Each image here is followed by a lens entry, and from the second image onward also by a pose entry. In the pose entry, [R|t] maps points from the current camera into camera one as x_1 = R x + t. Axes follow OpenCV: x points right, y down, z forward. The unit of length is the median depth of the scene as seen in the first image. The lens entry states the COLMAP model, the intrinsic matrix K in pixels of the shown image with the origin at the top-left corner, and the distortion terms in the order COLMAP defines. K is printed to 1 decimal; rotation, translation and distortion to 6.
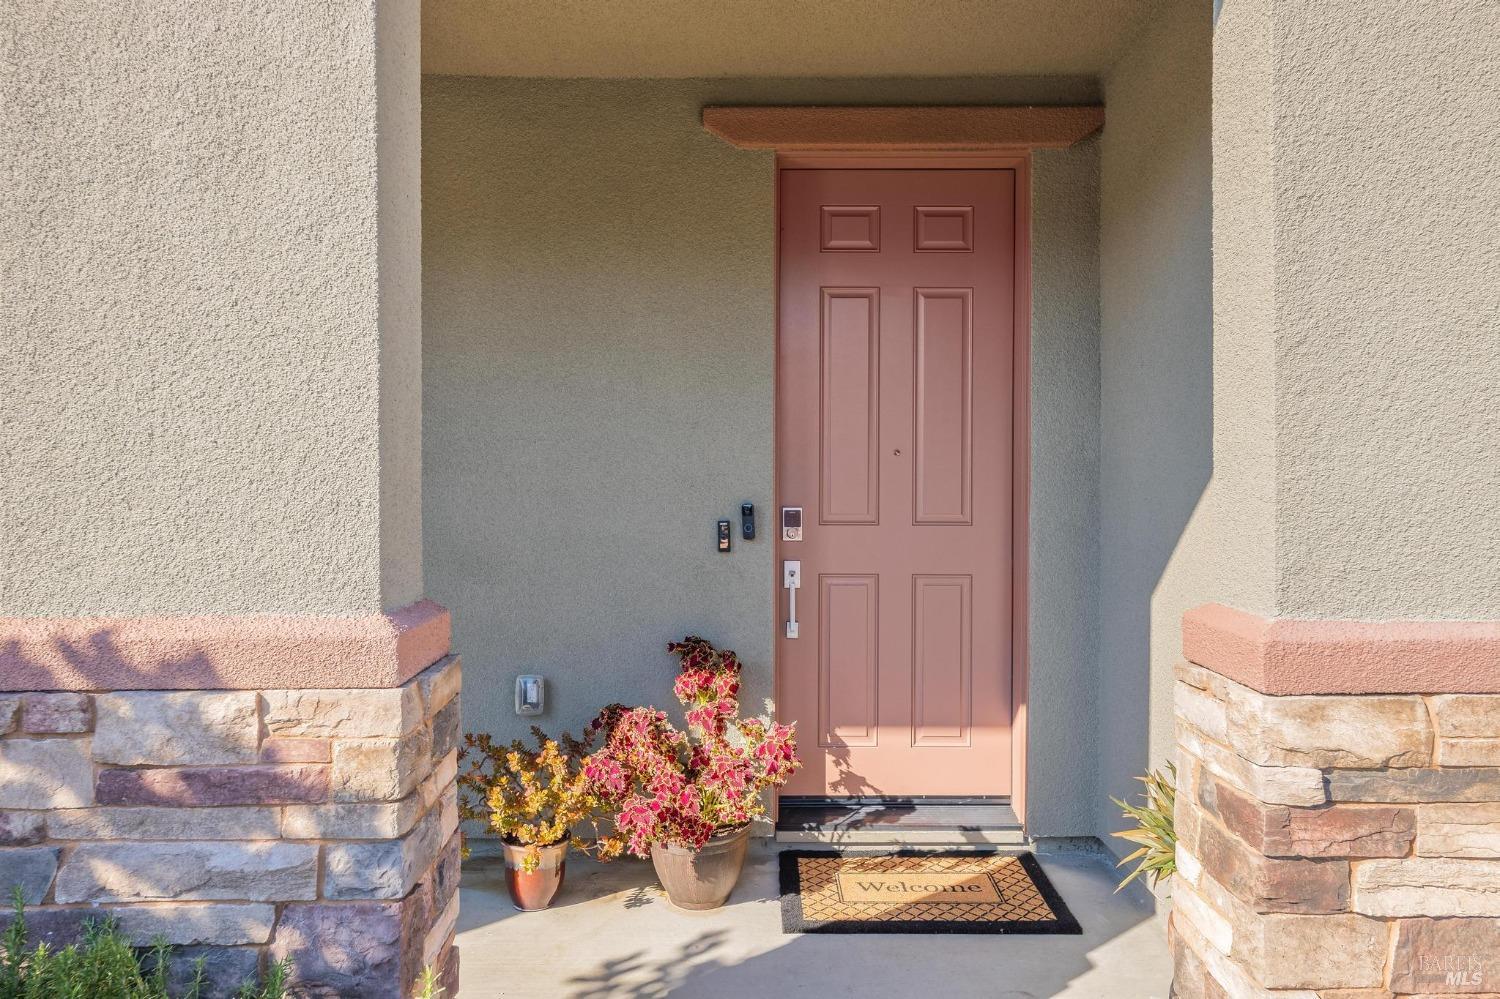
lens RADIAL K [[983.2, 0, 749.7], [0, 983.2, 478.1], [0, 0, 1]] dist [0.019222, -0.000196]
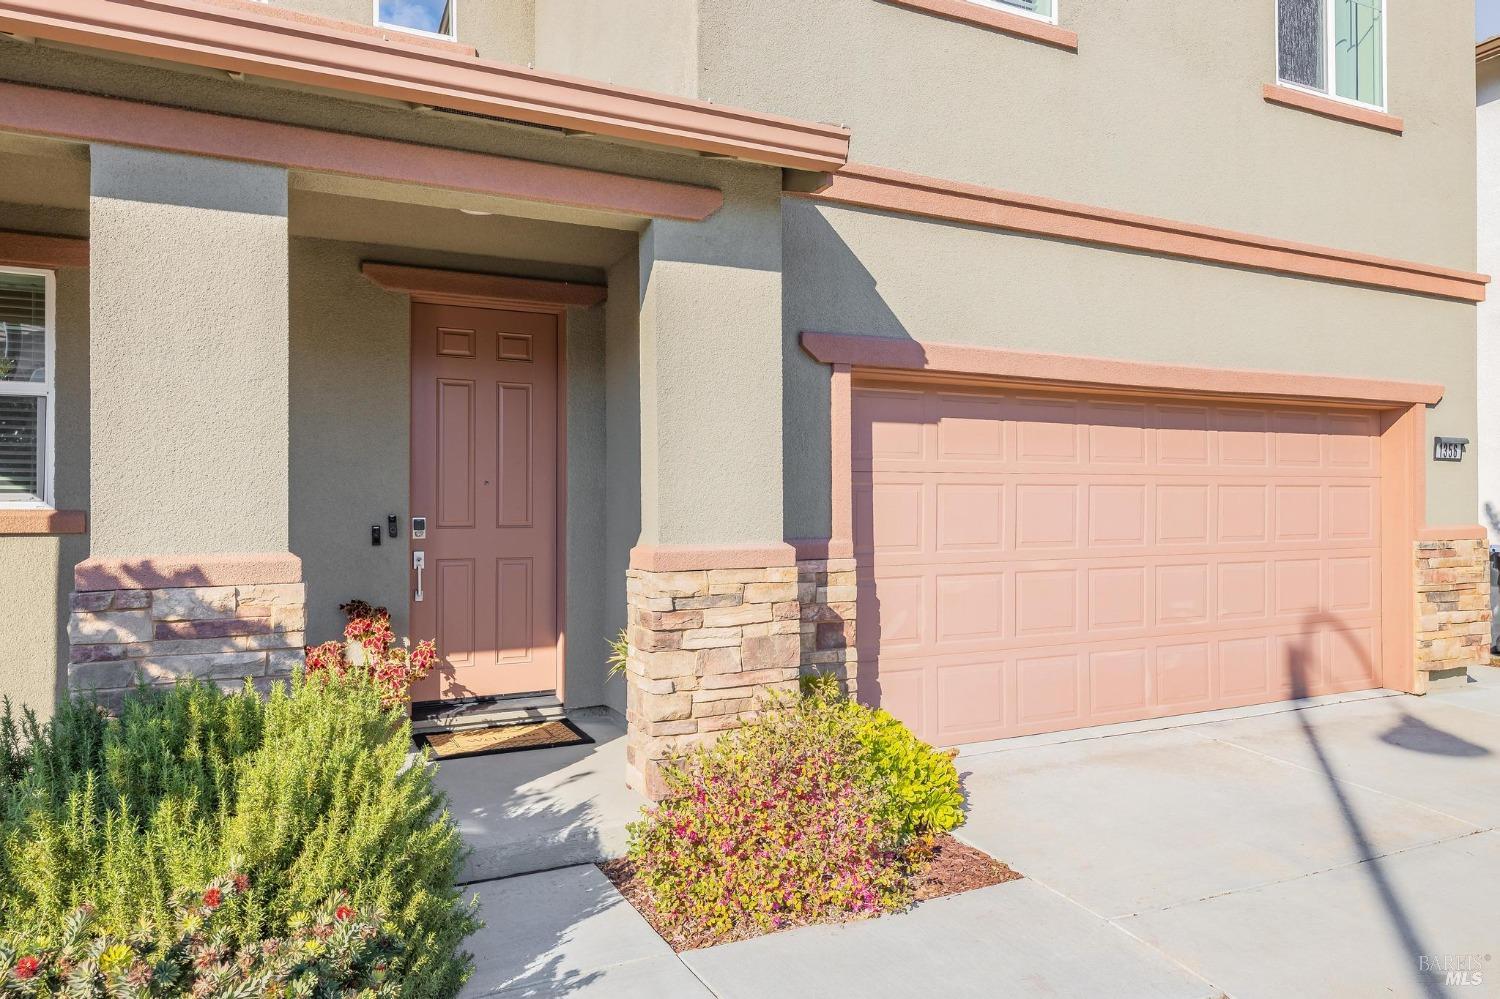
lens RADIAL K [[983.2, 0, 749.7], [0, 983.2, 478.1], [0, 0, 1]] dist [0.019222, -0.000196]
pose [[0.892700, 0.009543, 0.450551, -0.201667], [0.005433, 0.999475, -0.031935, 0.020624], [-0.450619, 0.030956, 0.892179, -0.668294]]
